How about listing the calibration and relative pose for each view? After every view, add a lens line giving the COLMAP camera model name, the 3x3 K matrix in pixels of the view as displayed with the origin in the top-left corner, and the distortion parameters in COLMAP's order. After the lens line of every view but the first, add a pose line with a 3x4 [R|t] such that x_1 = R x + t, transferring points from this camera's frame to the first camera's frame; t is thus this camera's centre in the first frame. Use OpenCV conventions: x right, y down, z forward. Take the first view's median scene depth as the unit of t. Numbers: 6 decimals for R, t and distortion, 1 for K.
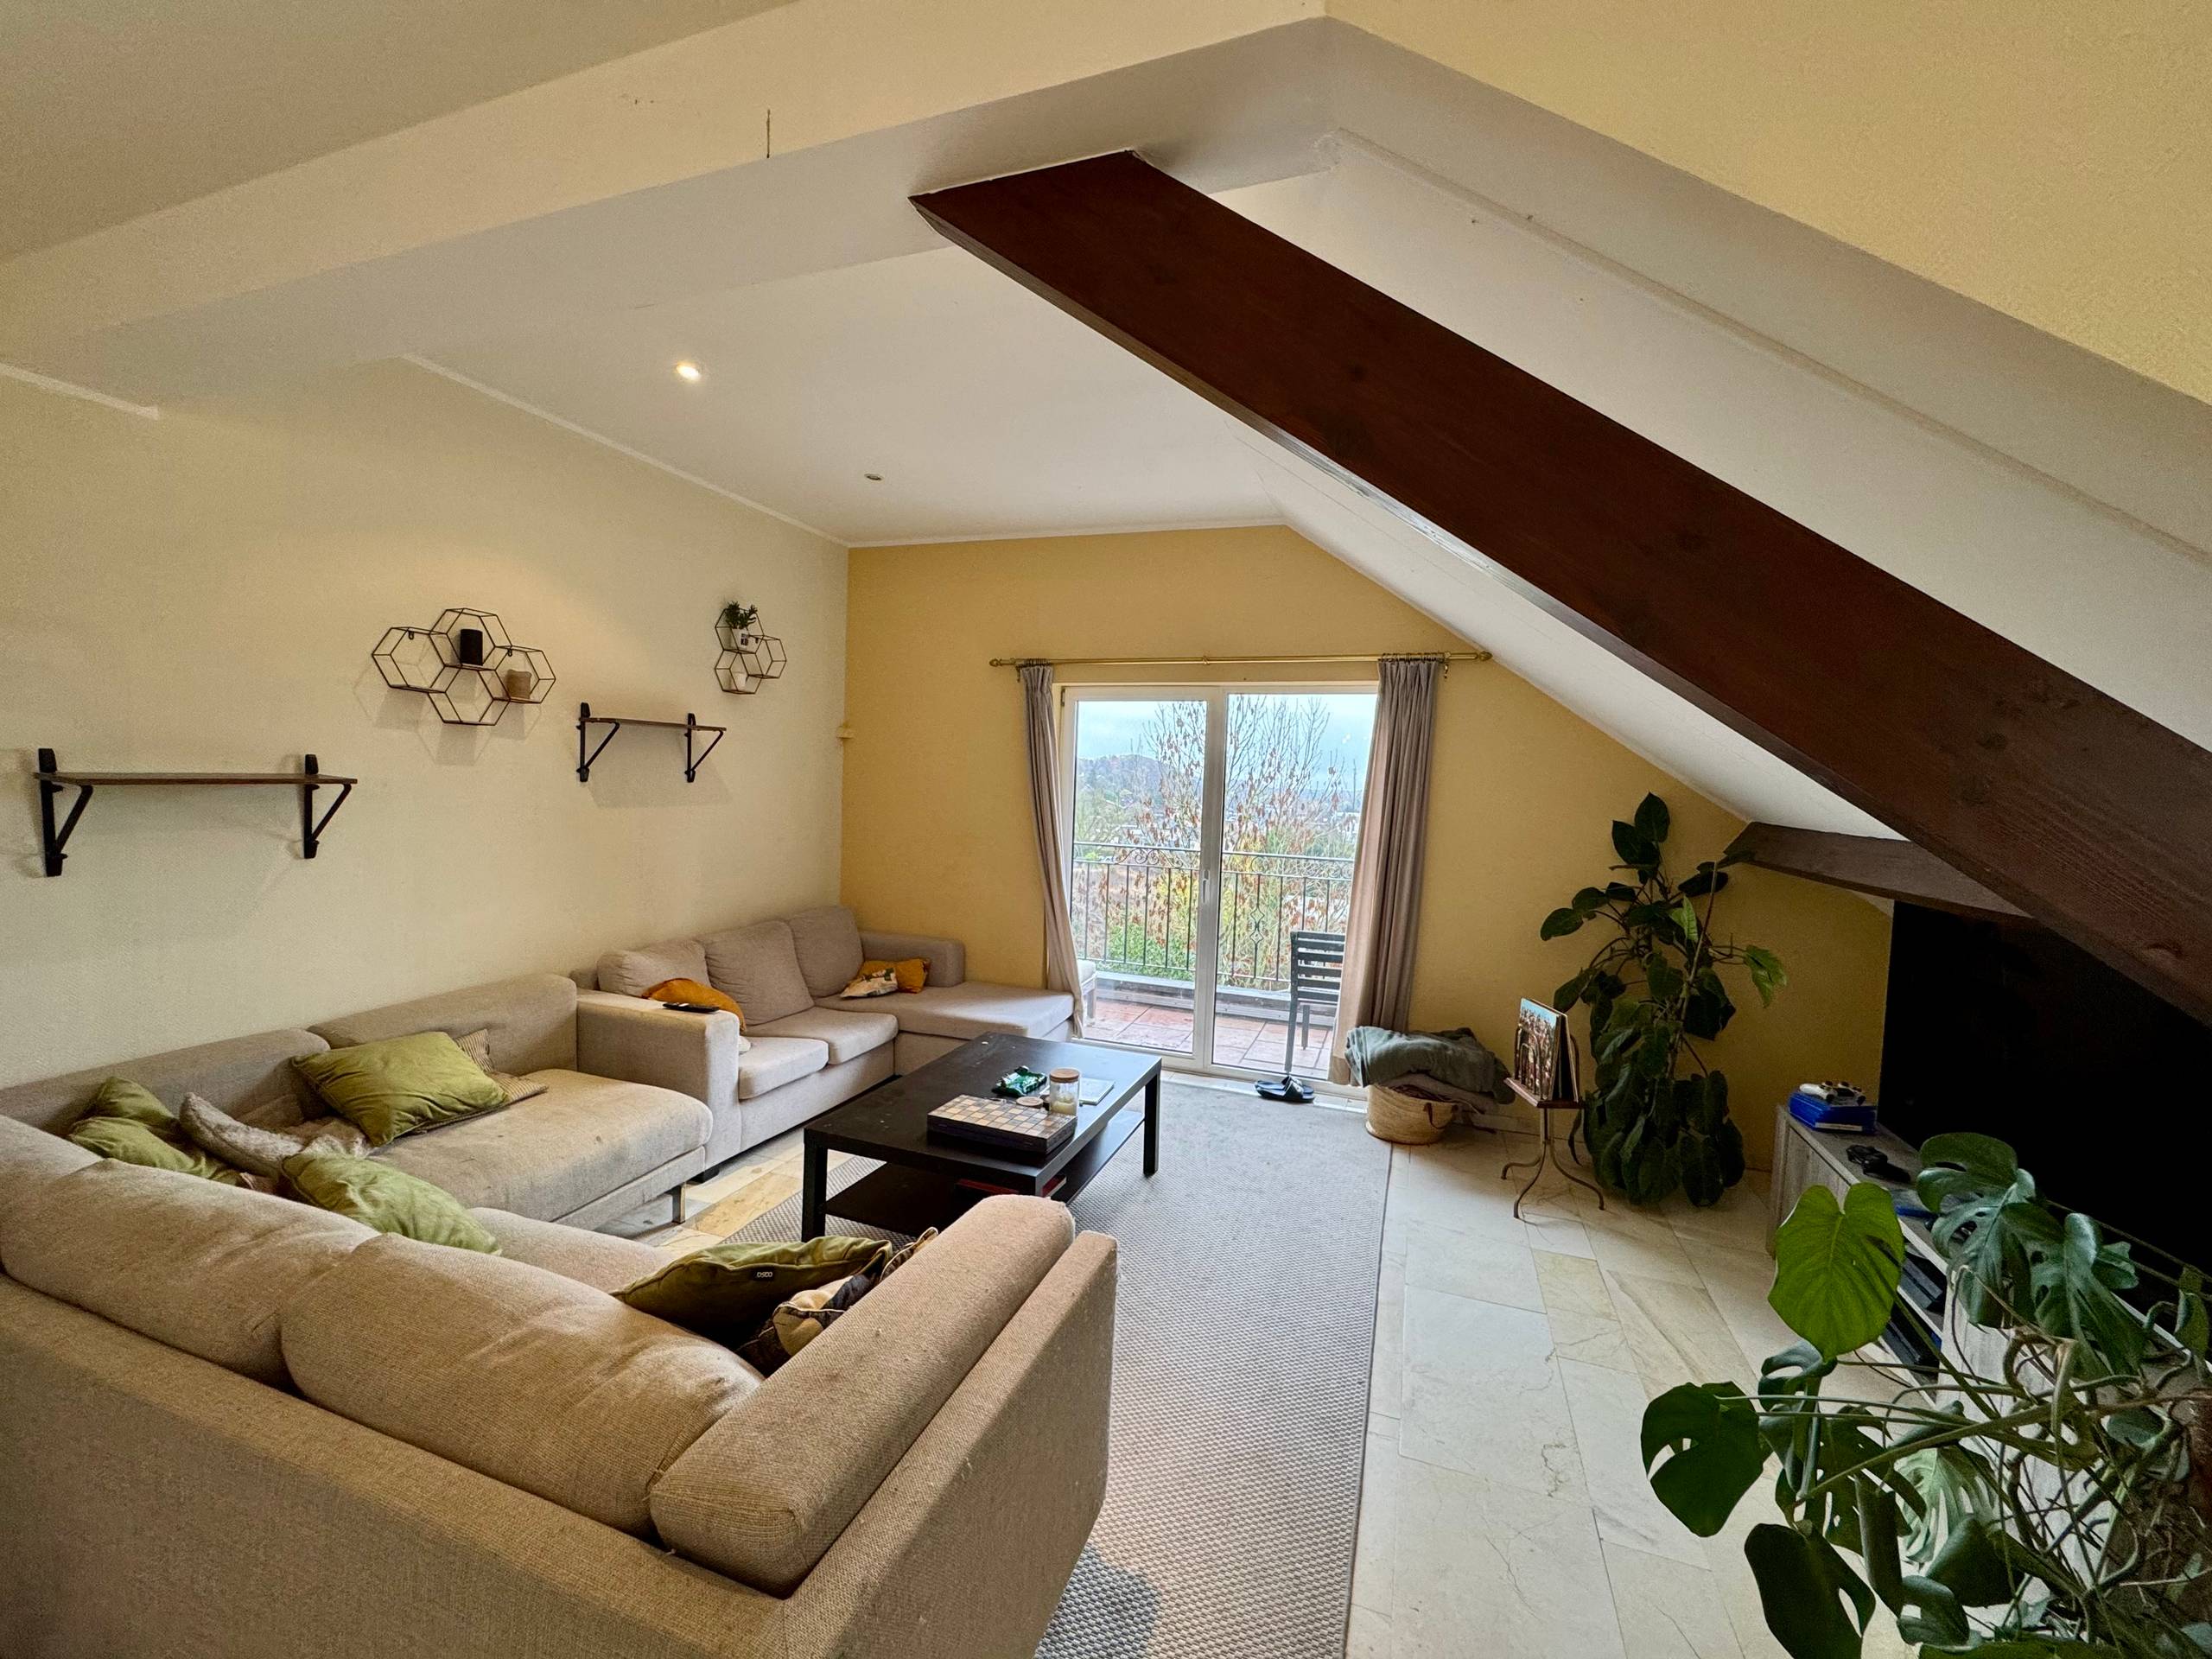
lens RADIAL K [[888.6, 0, 1106.7], [0, 888.6, 832.7], [0, 0, 1]] dist [-0.000035, 0.000000]
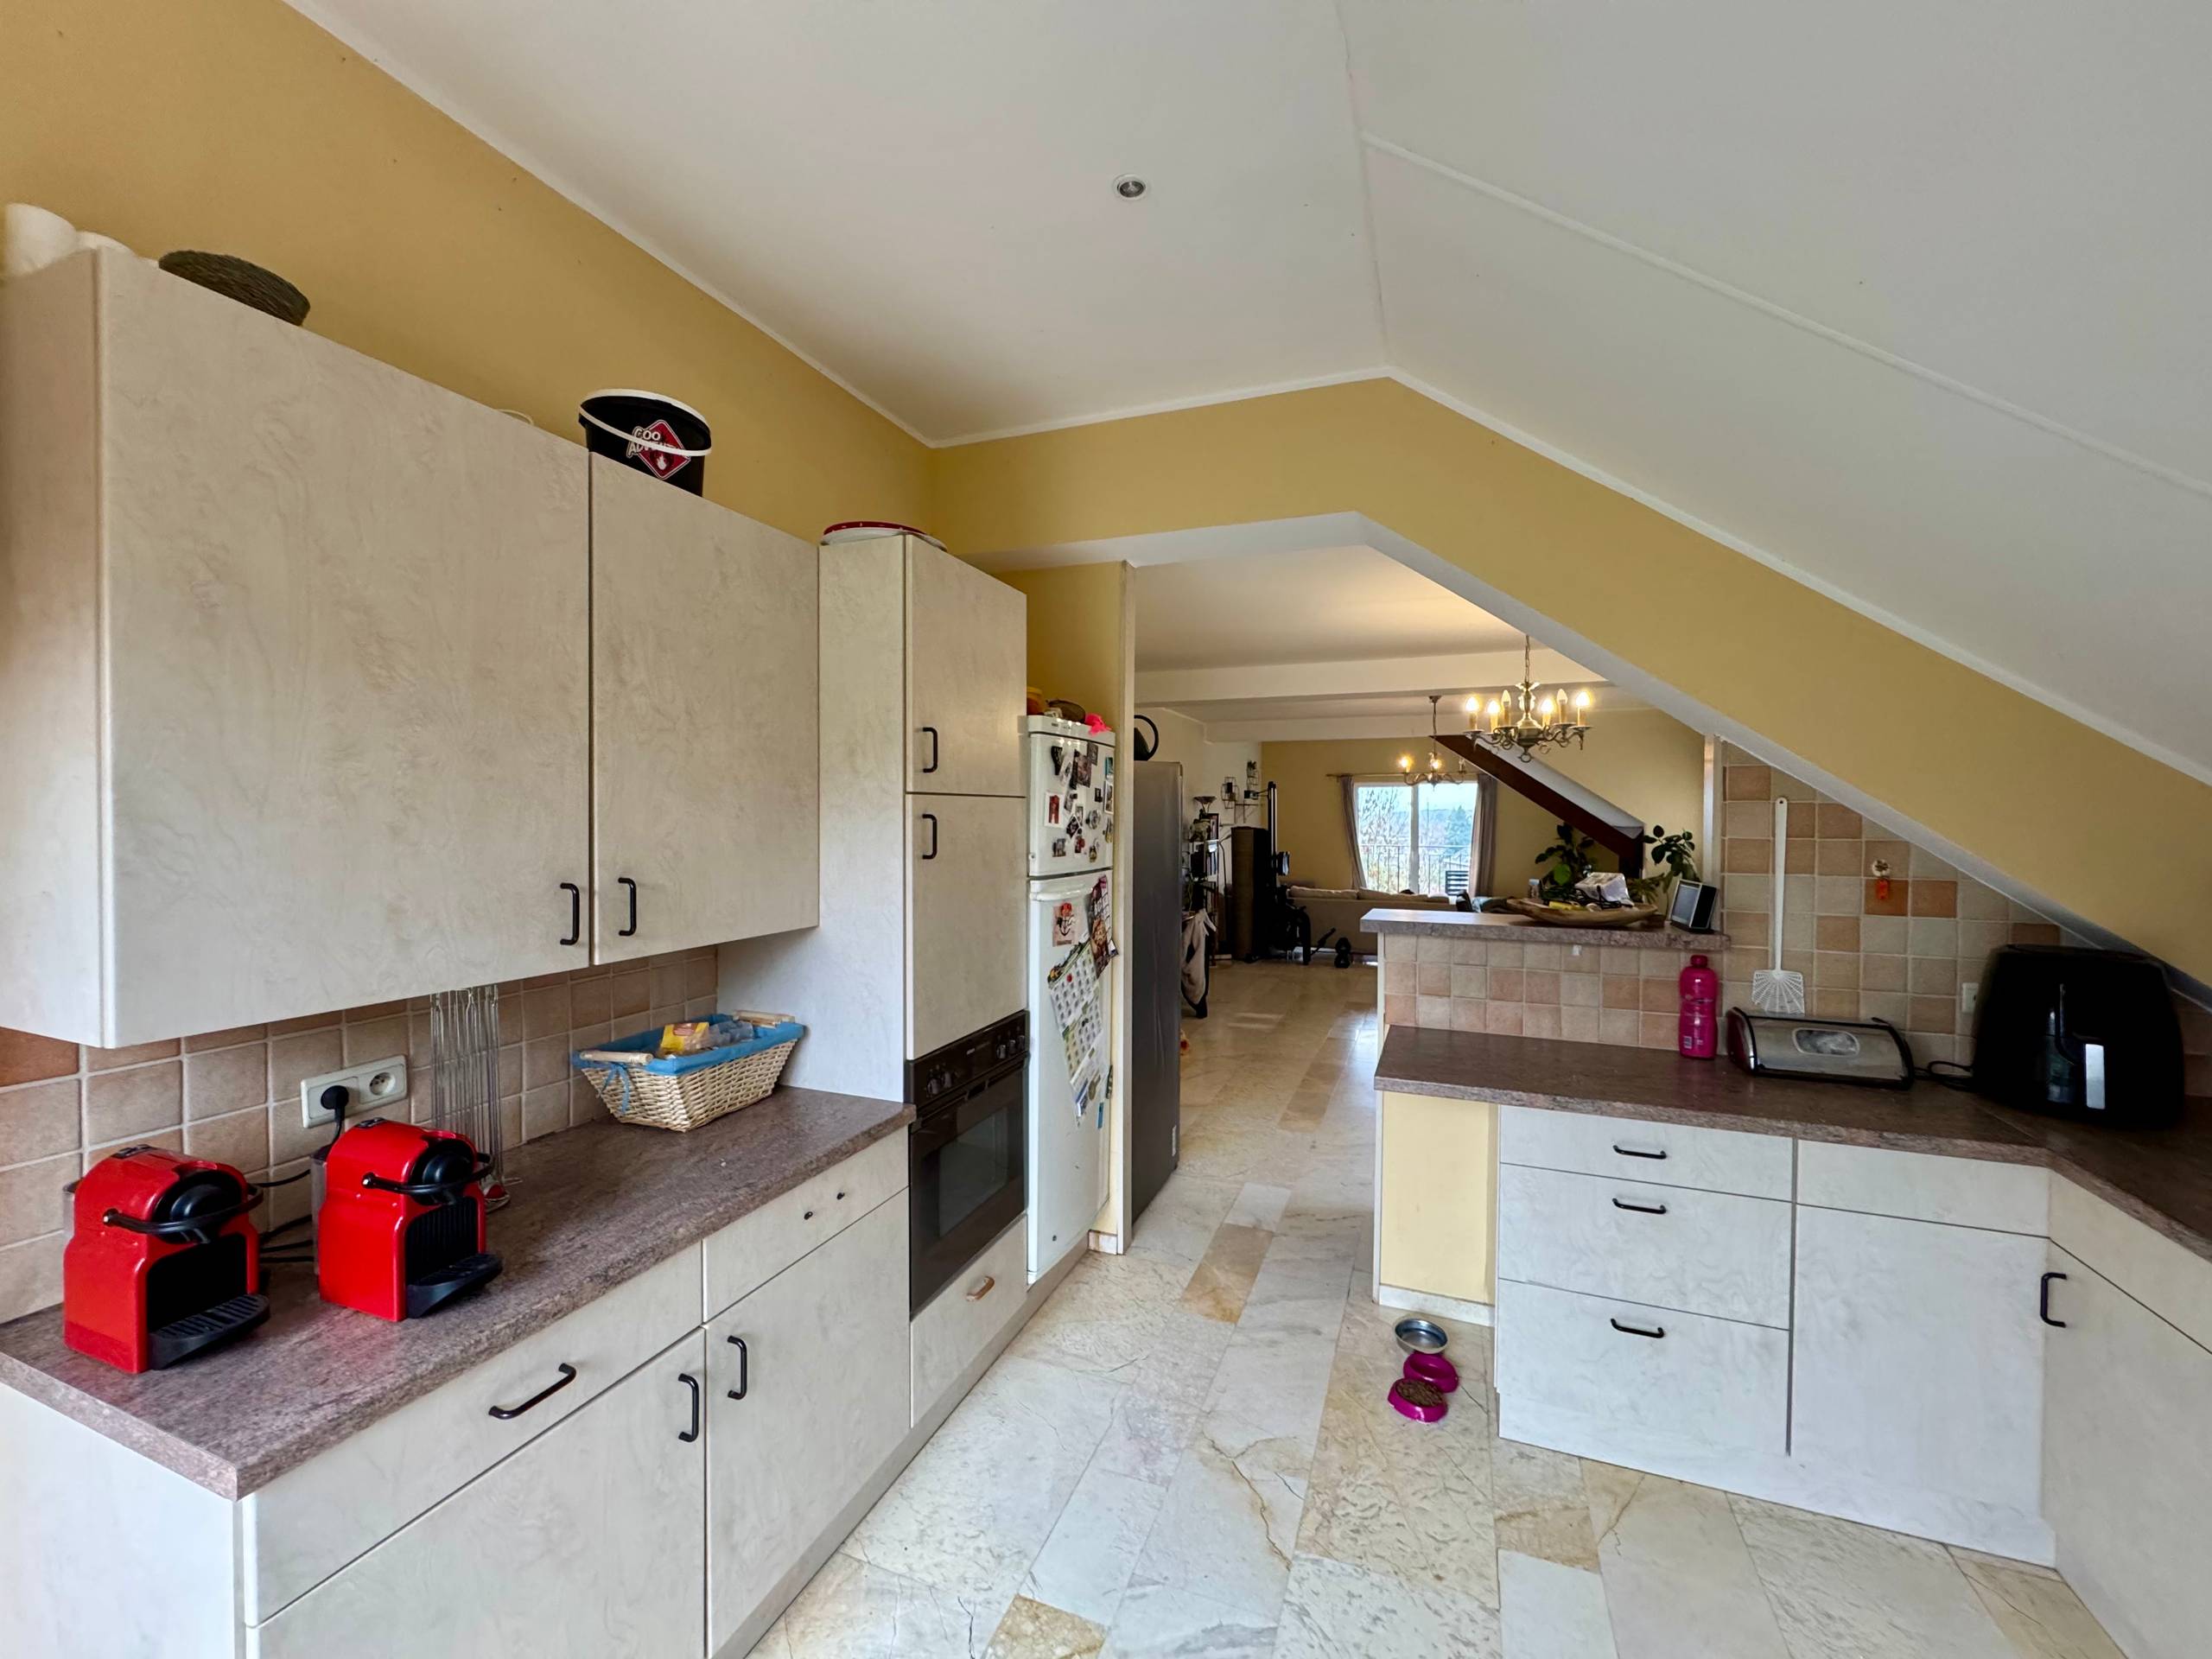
lens RADIAL K [[888.6, 0, 1105.6], [0, 888.6, 828.6], [0, 0, 1]] dist [-0.000035, 0.000000]
pose [[0.999245, -0.029316, -0.025507, -0.798257], [0.028007, 0.998344, -0.050256, 0.094459], [0.026938, 0.049503, 0.998411, -1.842753]]
